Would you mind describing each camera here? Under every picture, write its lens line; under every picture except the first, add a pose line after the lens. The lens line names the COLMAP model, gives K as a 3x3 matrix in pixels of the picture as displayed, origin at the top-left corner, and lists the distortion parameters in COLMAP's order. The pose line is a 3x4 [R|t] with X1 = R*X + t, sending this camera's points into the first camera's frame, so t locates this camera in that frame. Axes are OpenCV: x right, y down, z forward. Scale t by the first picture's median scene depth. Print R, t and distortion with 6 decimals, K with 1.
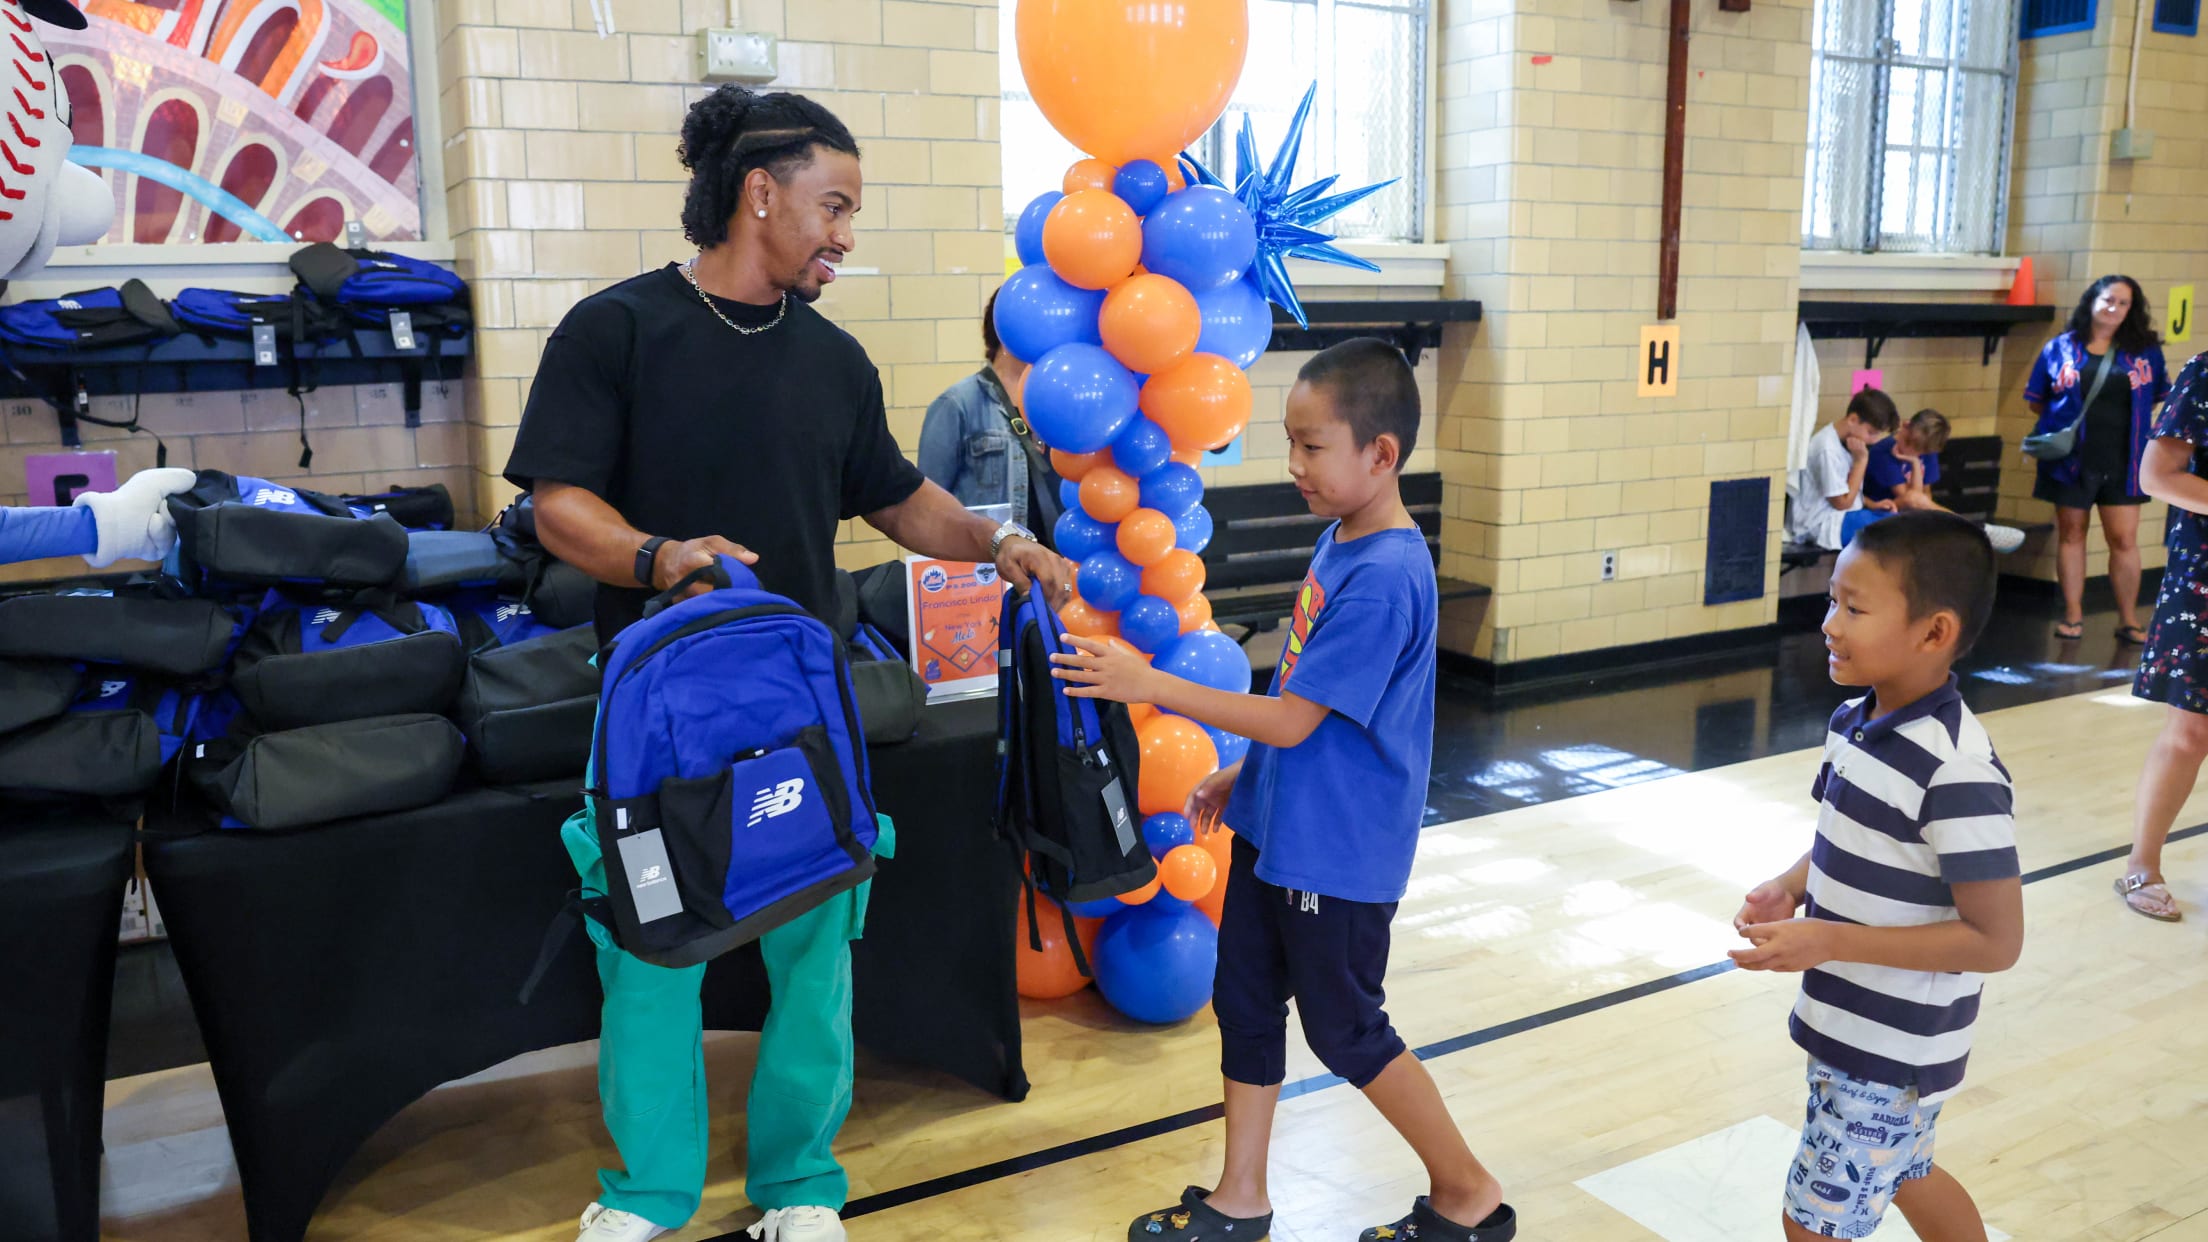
lens RADIAL K [[1686.7, 0, 1017.0], [0, 1686.7, 649.2], [0, 0, 1]] dist [-0.130589, 0.132990]
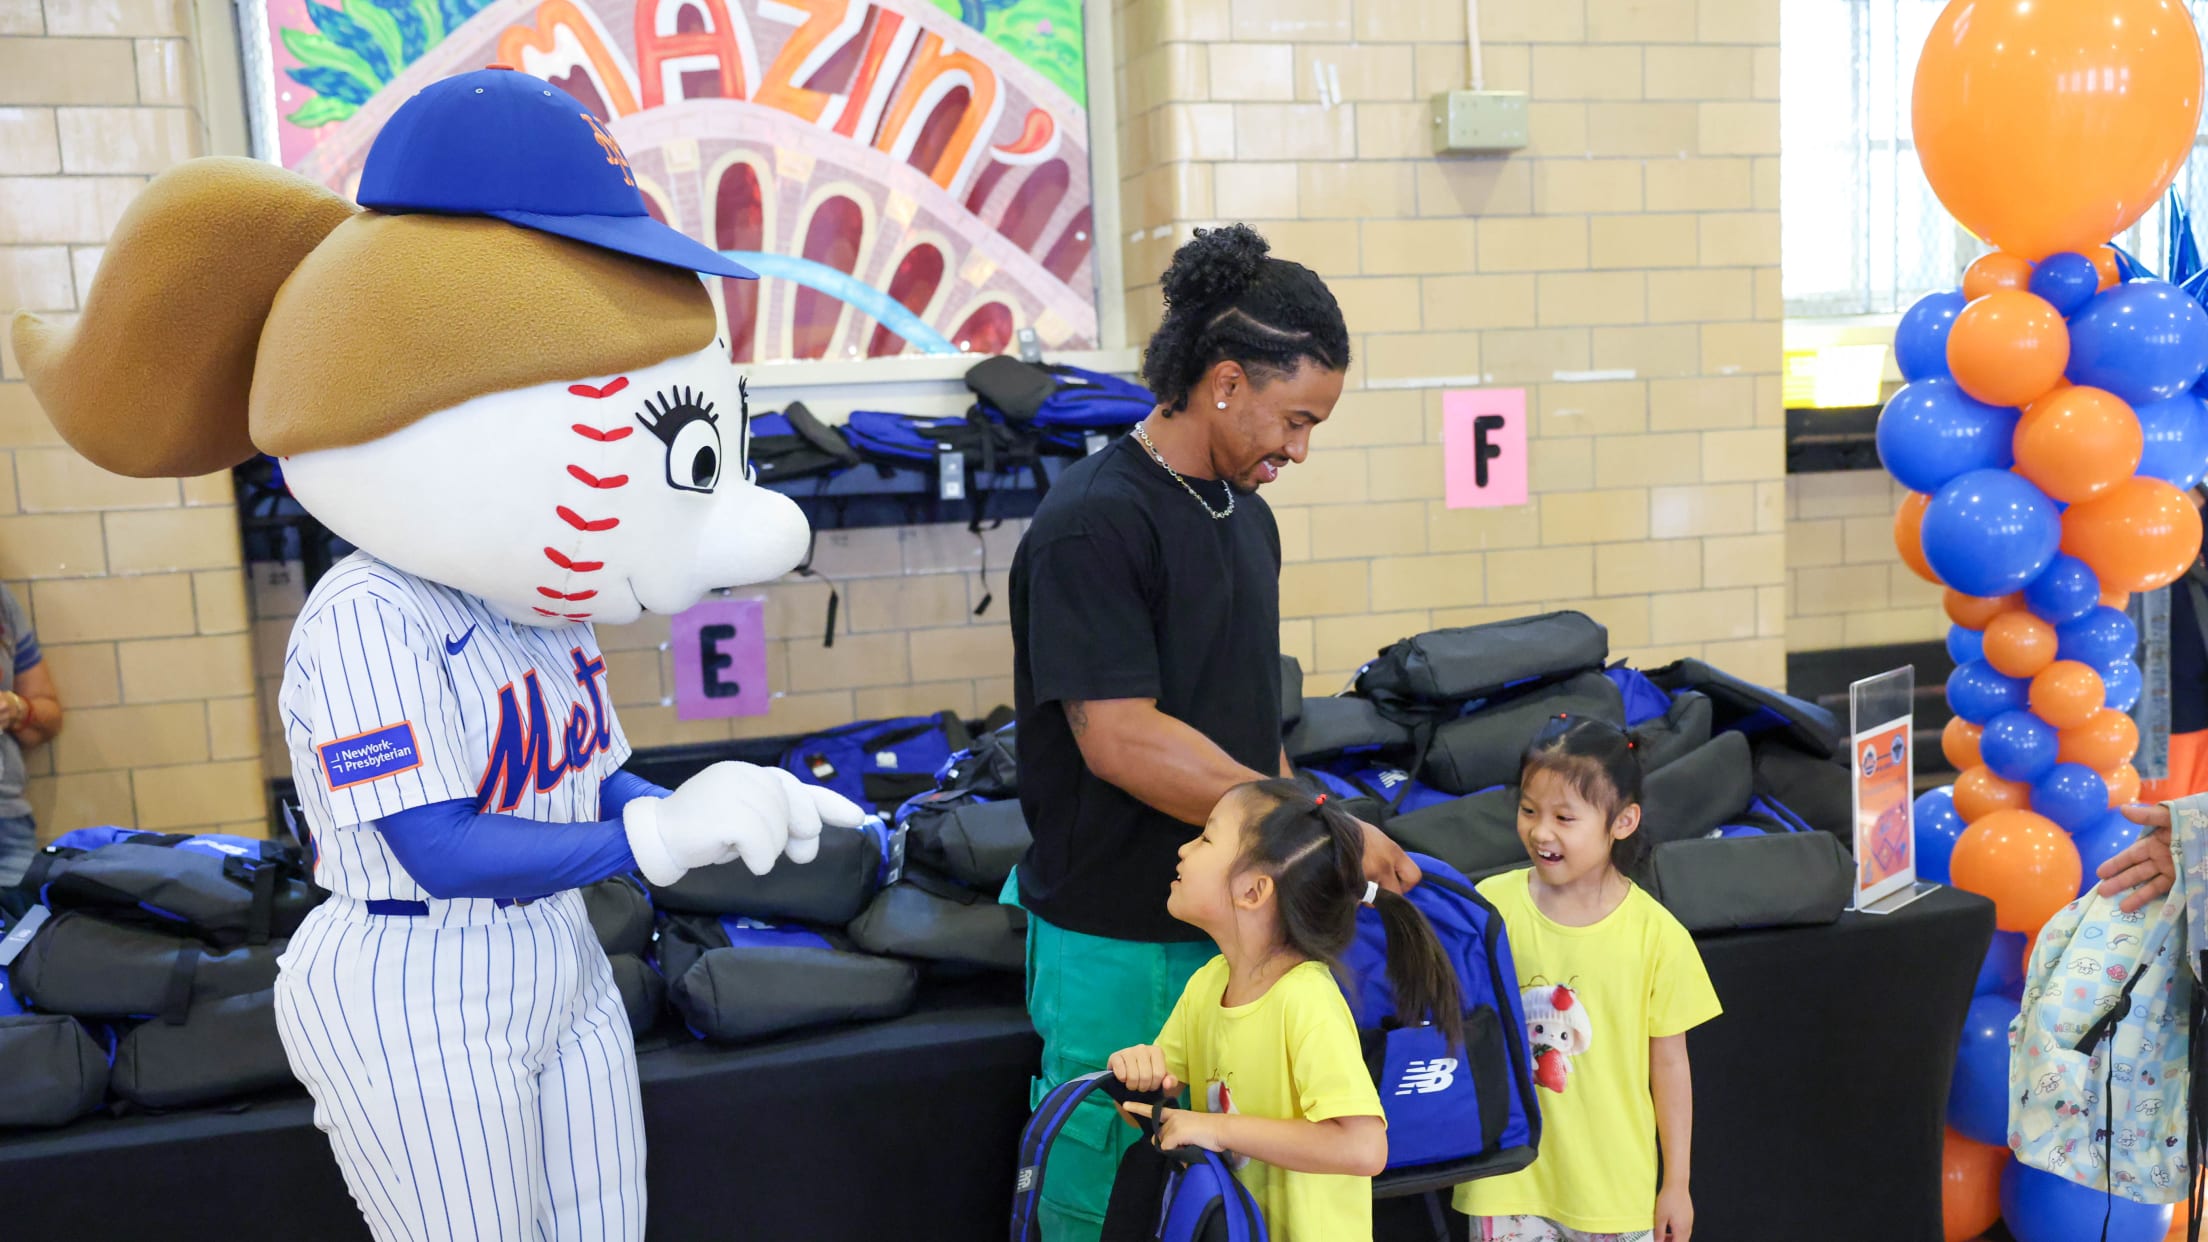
lens RADIAL K [[2322.0, 0, 1155.6], [0, 2322.0, 729.7], [0, 0, 1]] dist [-0.011524, 0.103488]
pose [[0.985186, -0.000456, -0.171489, -0.133636], [-0.008689, 0.998580, -0.052569, 0.012944], [0.171269, 0.053280, 0.983783, -0.176539]]
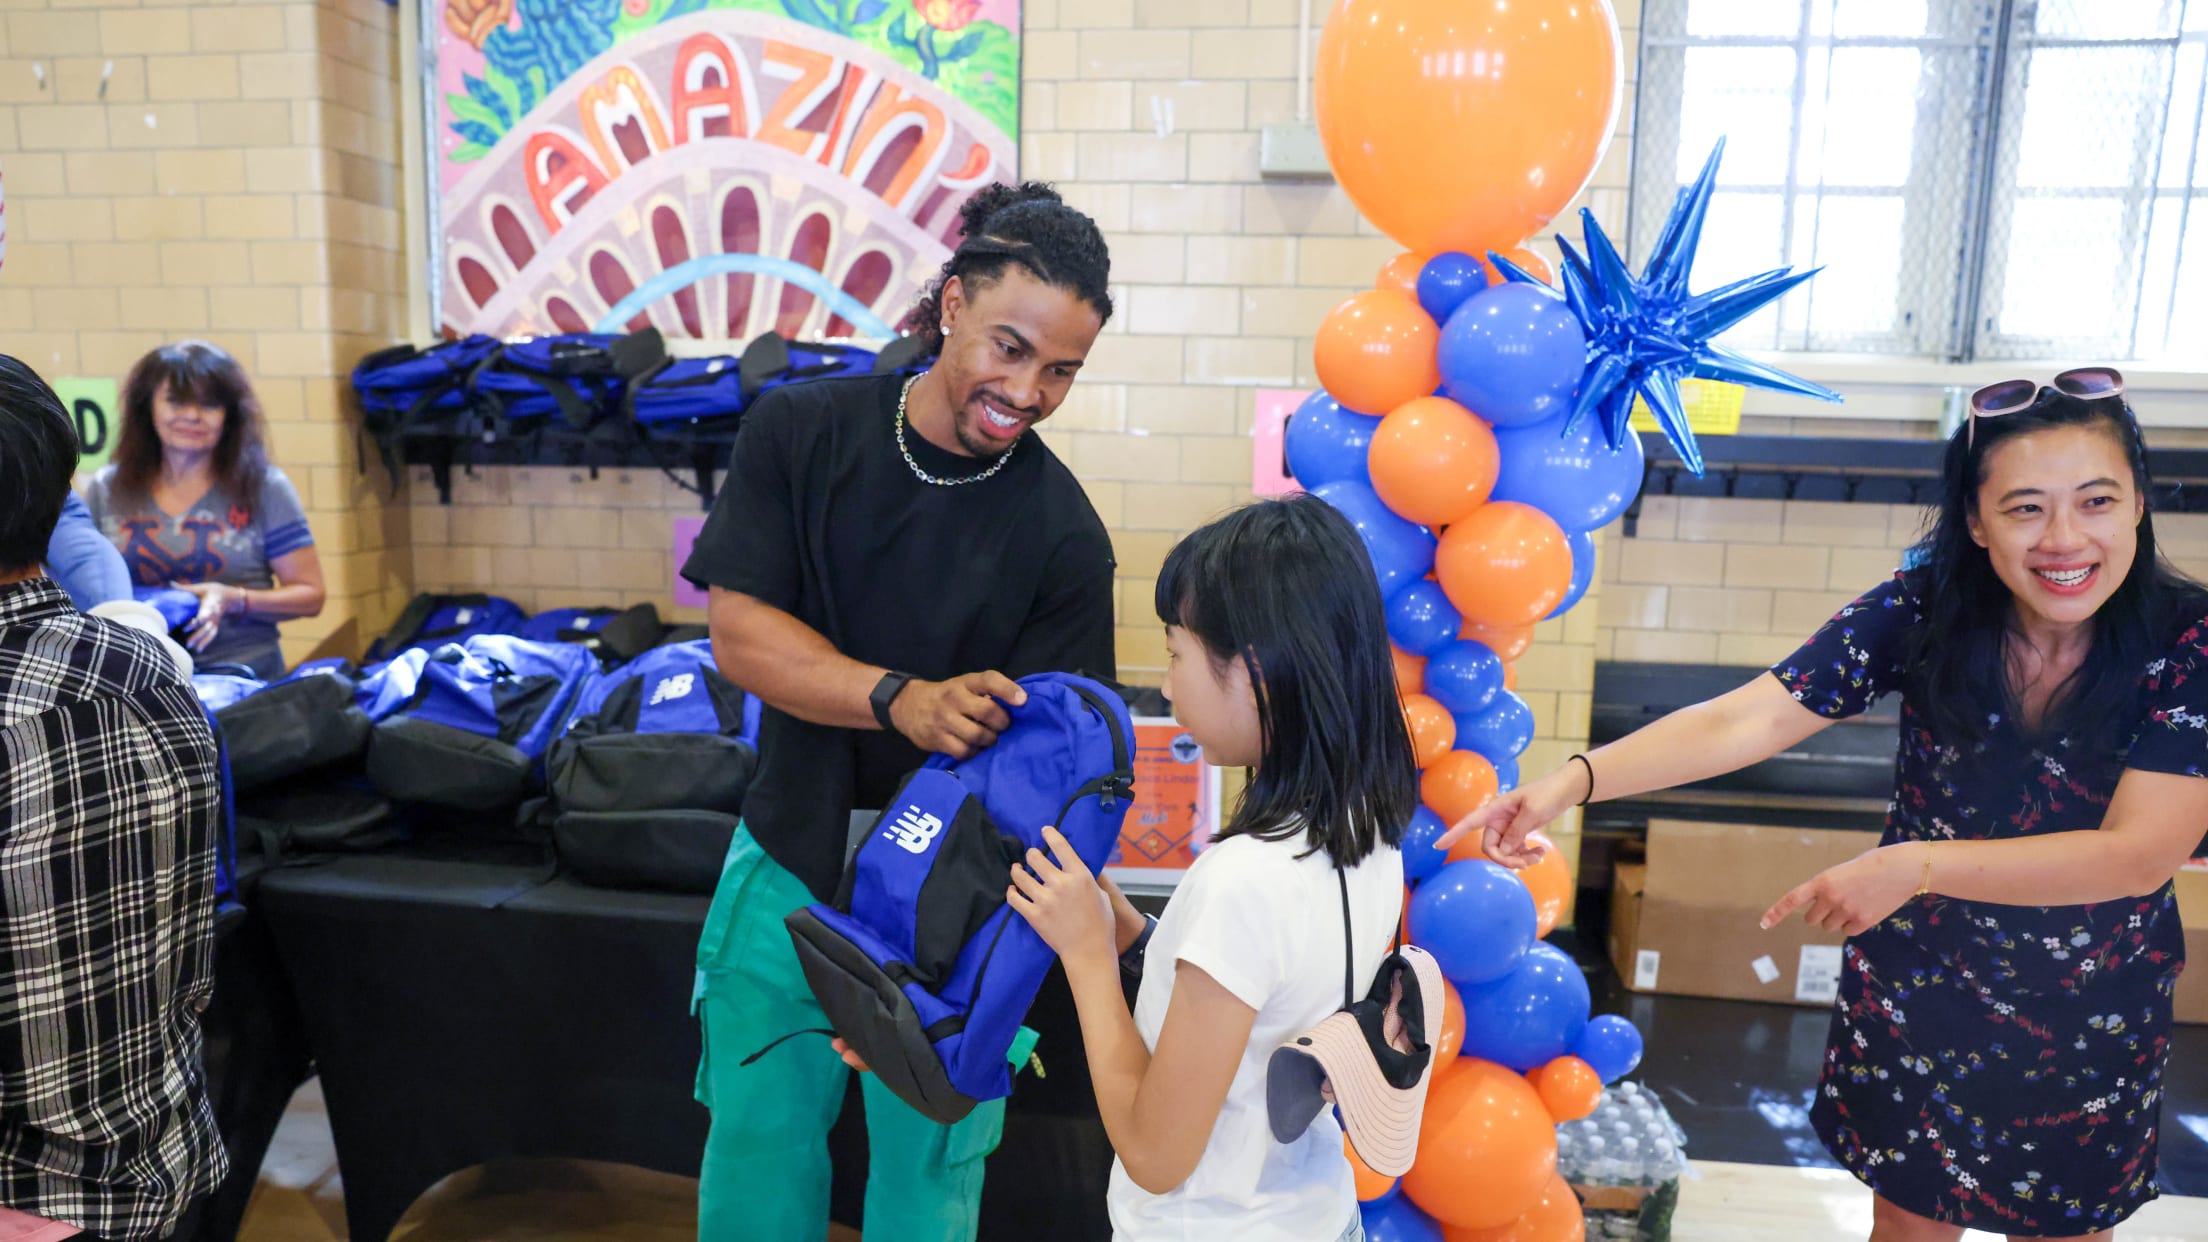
lens RADIAL K [[1575.2, 0, 1066.8], [0, 1575.2, 708.5], [0, 0, 1]] dist [-0.113296, 0.096992]
pose [[0.816714, 0.139430, -0.559944, 0.267288], [-0.147025, 0.988624, 0.031729, -0.058281], [0.557998, 0.056412, 0.827923, 0.230380]]
